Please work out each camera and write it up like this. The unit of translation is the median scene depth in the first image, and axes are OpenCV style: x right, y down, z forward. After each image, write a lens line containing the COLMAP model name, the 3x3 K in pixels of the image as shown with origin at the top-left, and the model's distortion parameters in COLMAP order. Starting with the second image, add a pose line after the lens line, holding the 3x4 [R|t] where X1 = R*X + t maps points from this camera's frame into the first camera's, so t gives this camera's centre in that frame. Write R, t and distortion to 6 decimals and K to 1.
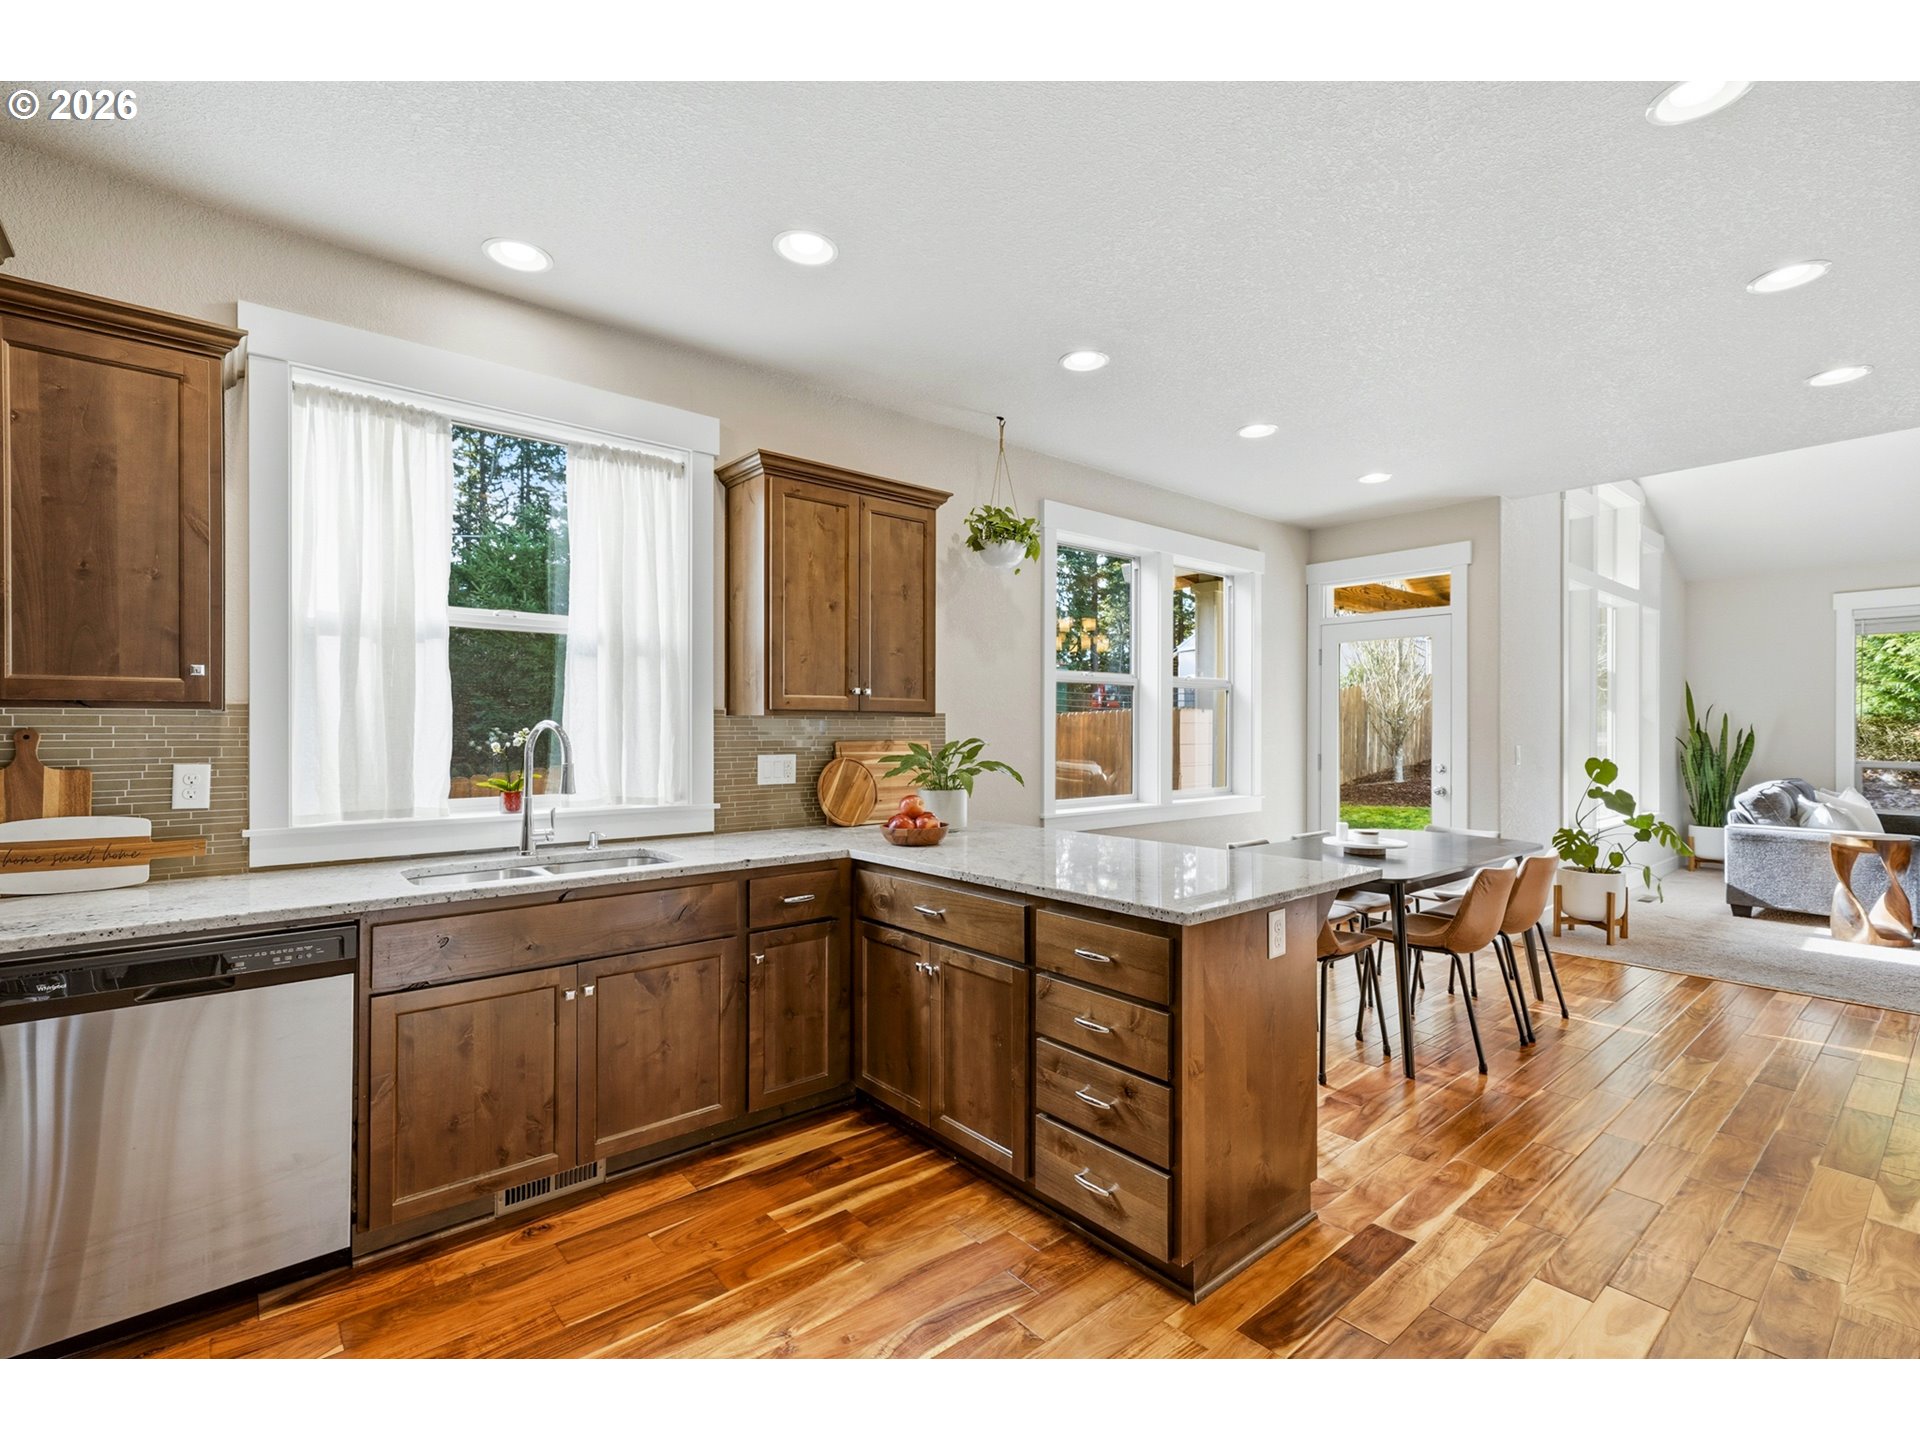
lens RADIAL K [[870.0, 0, 966.9], [0, 870.0, 728.2], [0, 0, 1]] dist [0.003792, 0.004520]
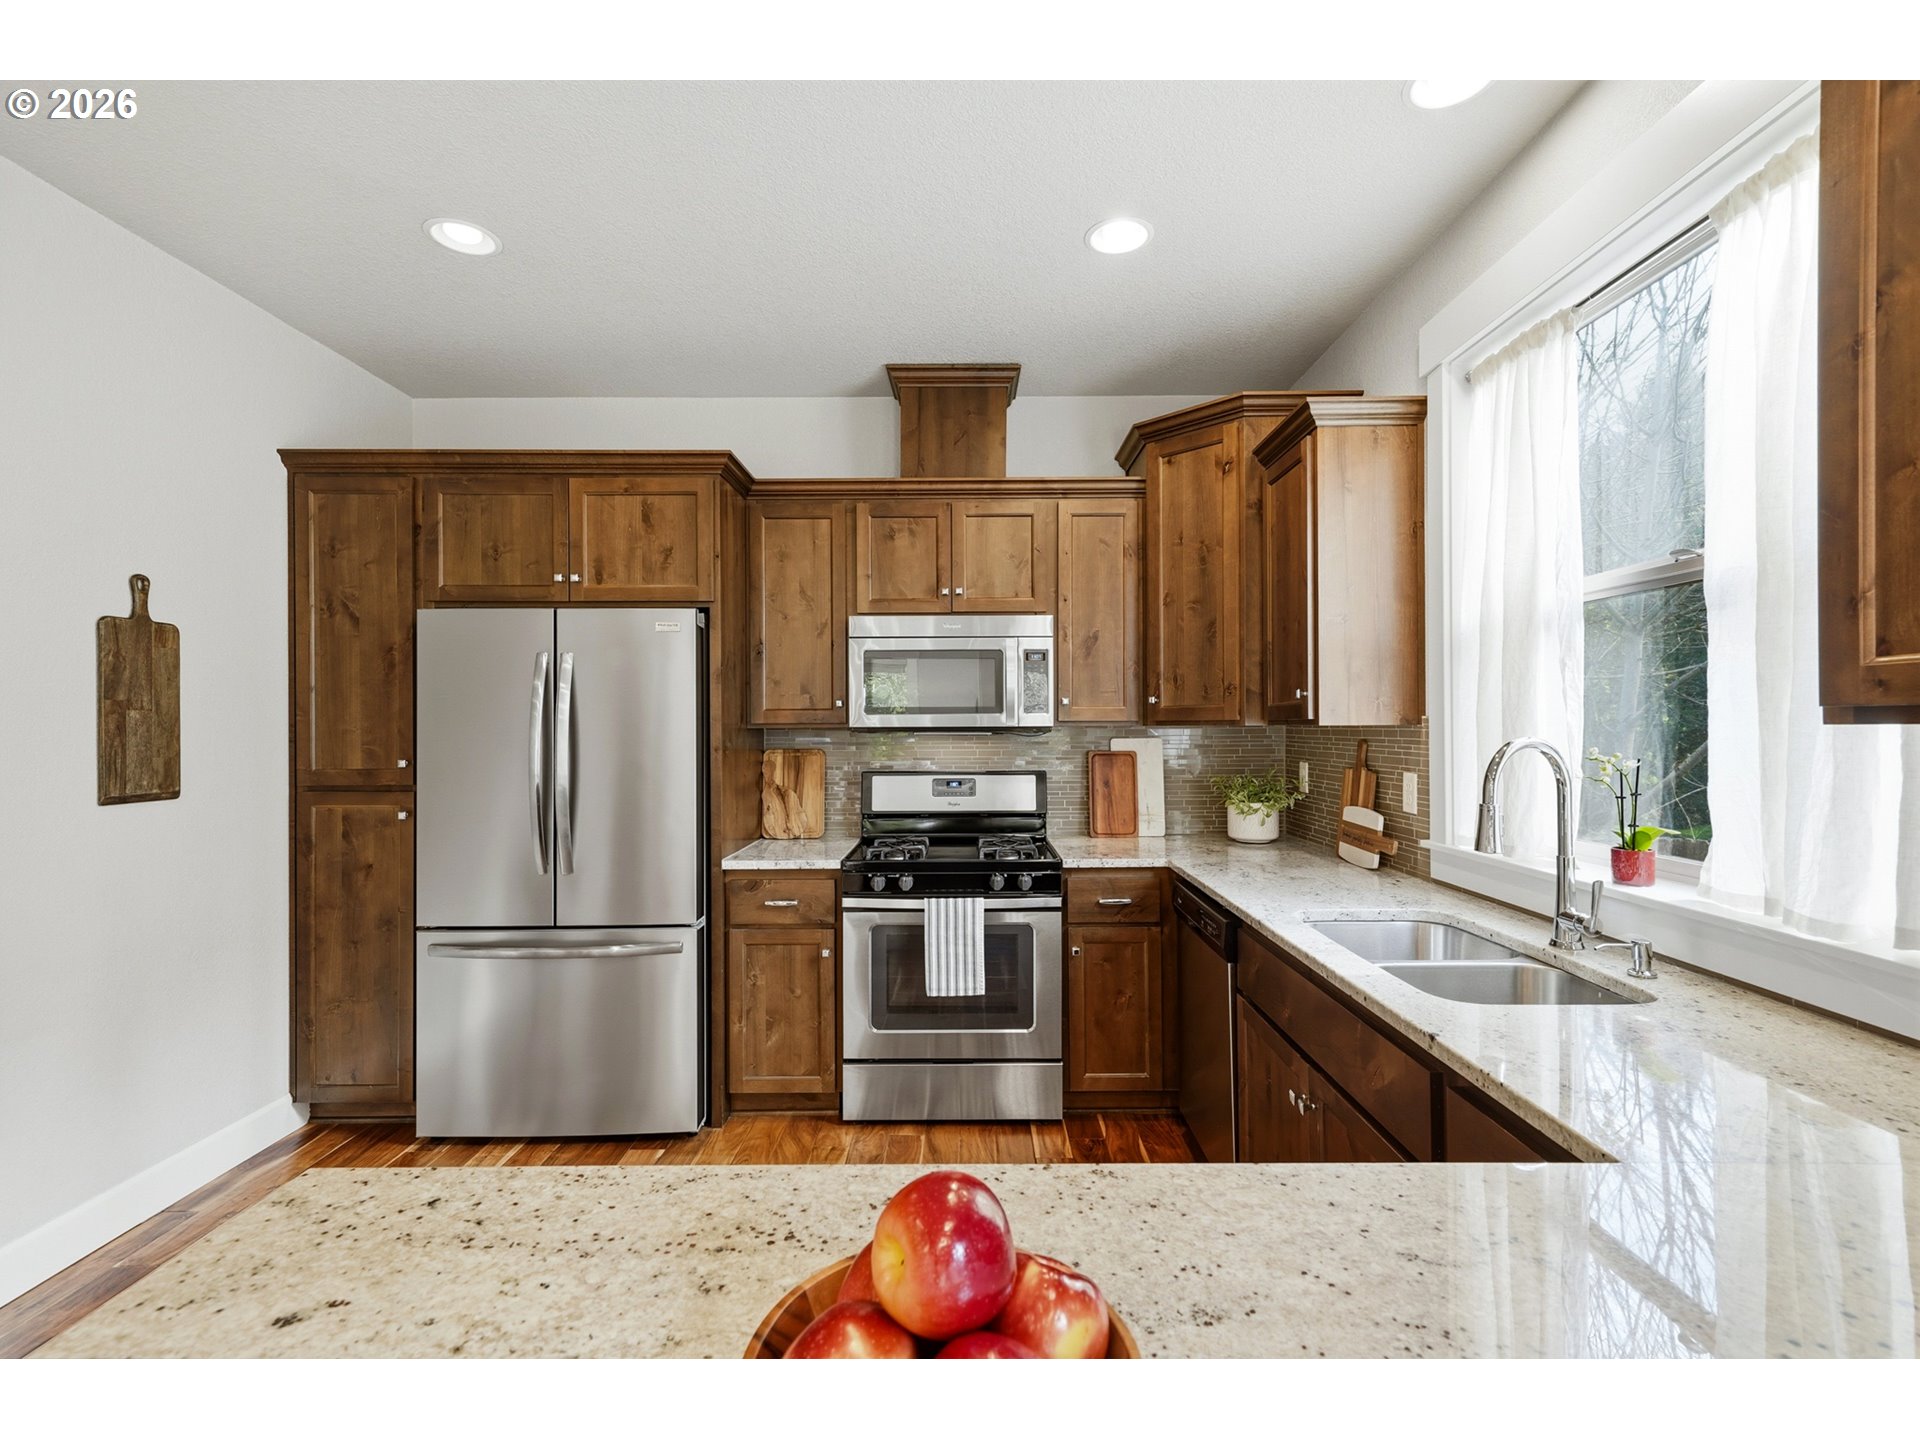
lens RADIAL K [[870.0, 0, 962.1], [0, 870.0, 729.1], [0, 0, 1]] dist [0.003792, 0.004520]
pose [[-0.649418, 0.003311, -0.760425, 0.234008], [0.001365, 0.999994, 0.003189, -0.013929], [0.760431, 0.001033, -0.649418, 0.939267]]
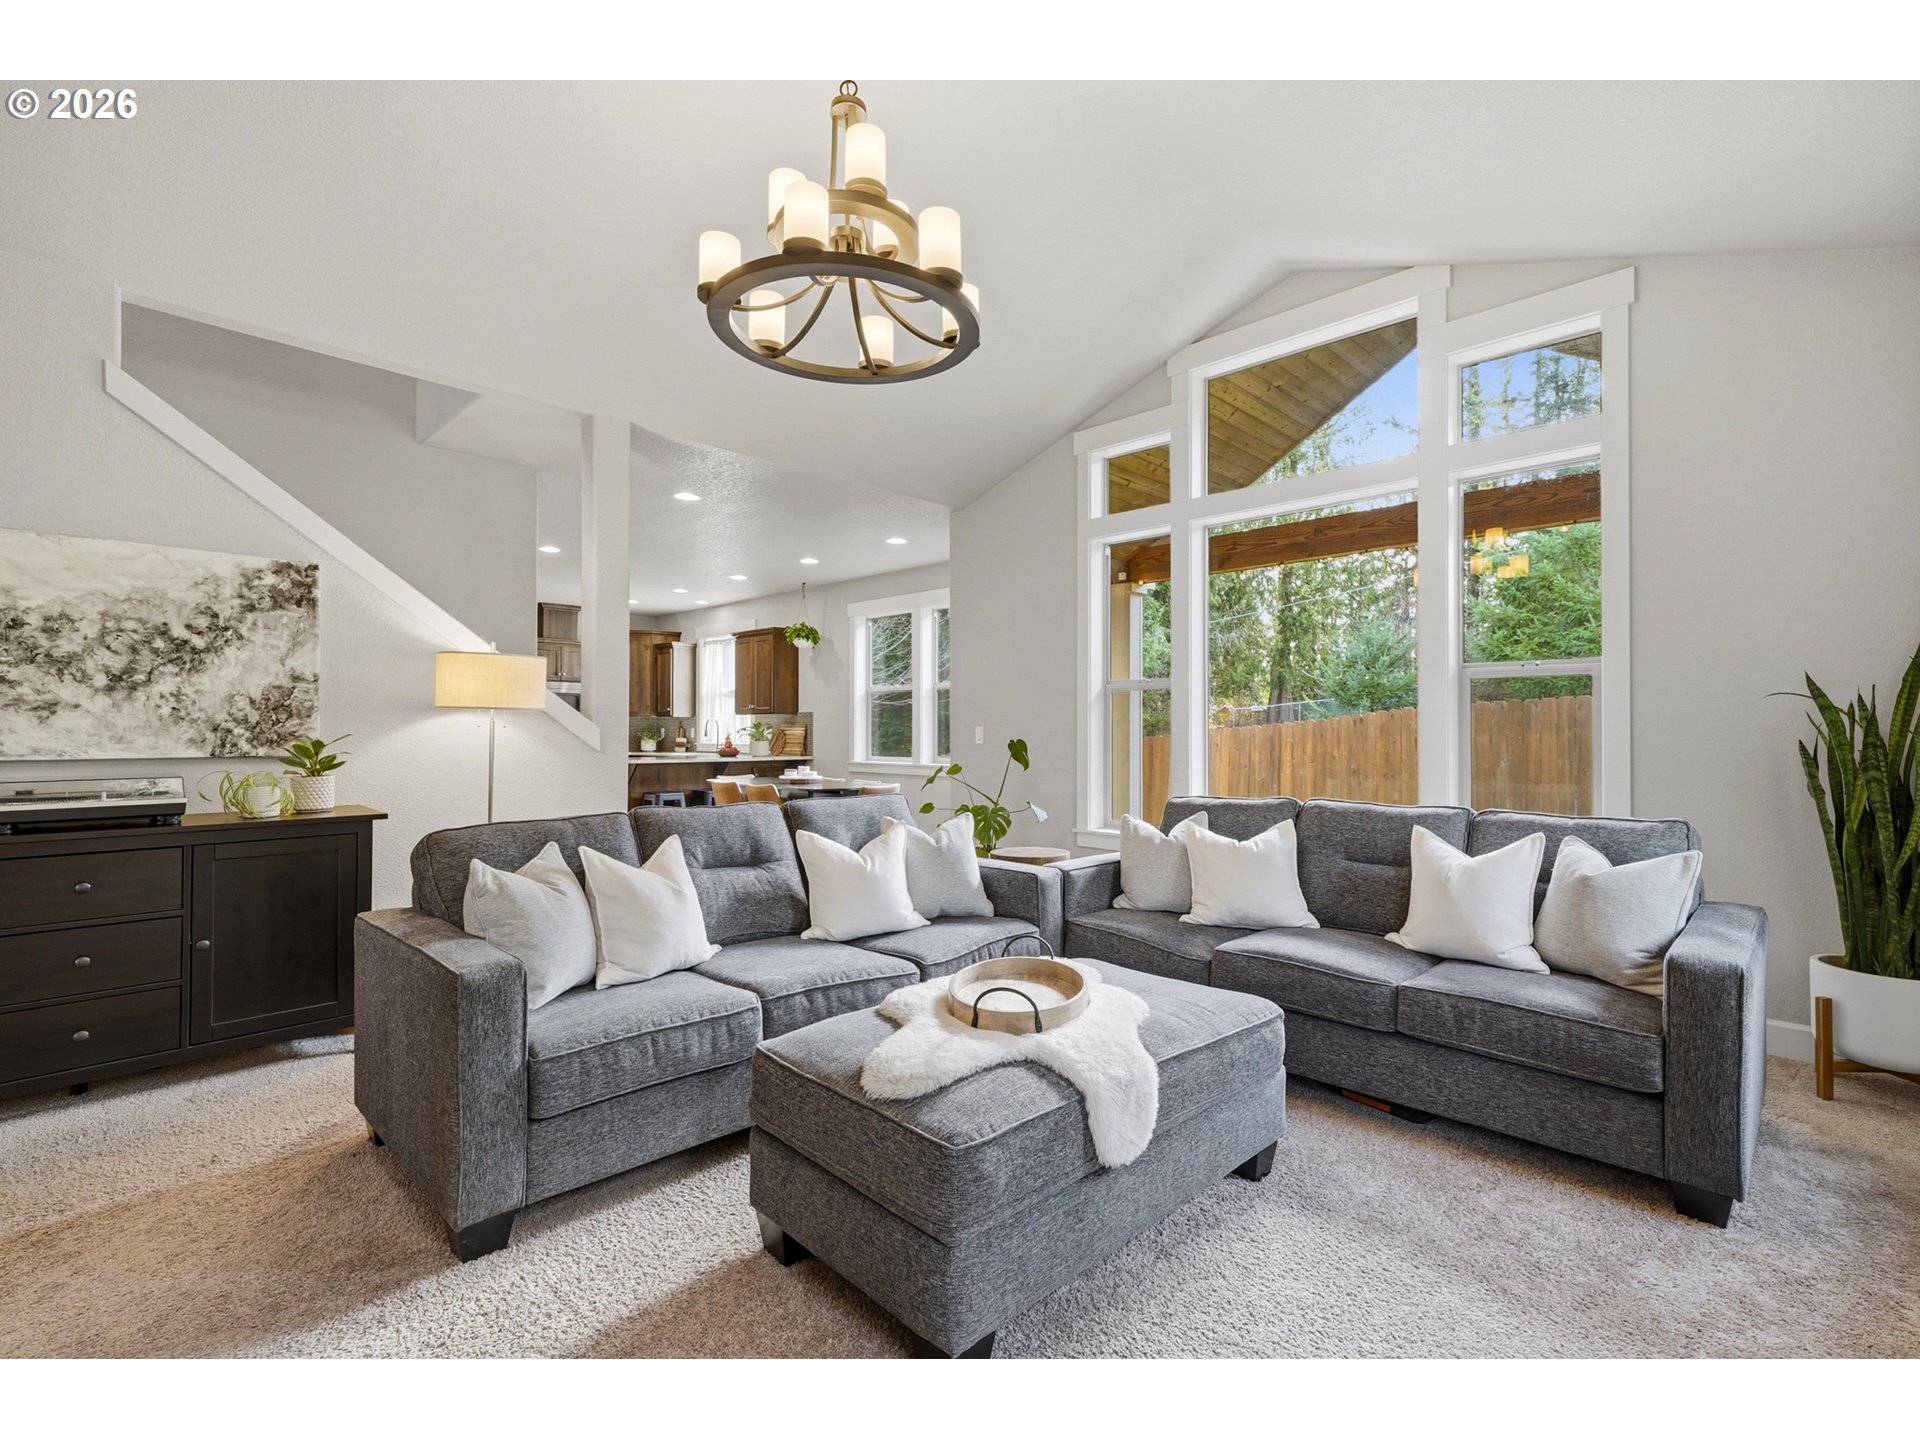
lens RADIAL K [[870.0, 0, 963.6], [0, 870.0, 713.8], [0, 0, 1]] dist [0.003792, 0.004520]
pose [[0.088356, -0.022104, -0.995844, 2.902286], [-0.002175, 0.999747, -0.022384, 0.048451], [0.996087, 0.004144, 0.088286, 1.500512]]
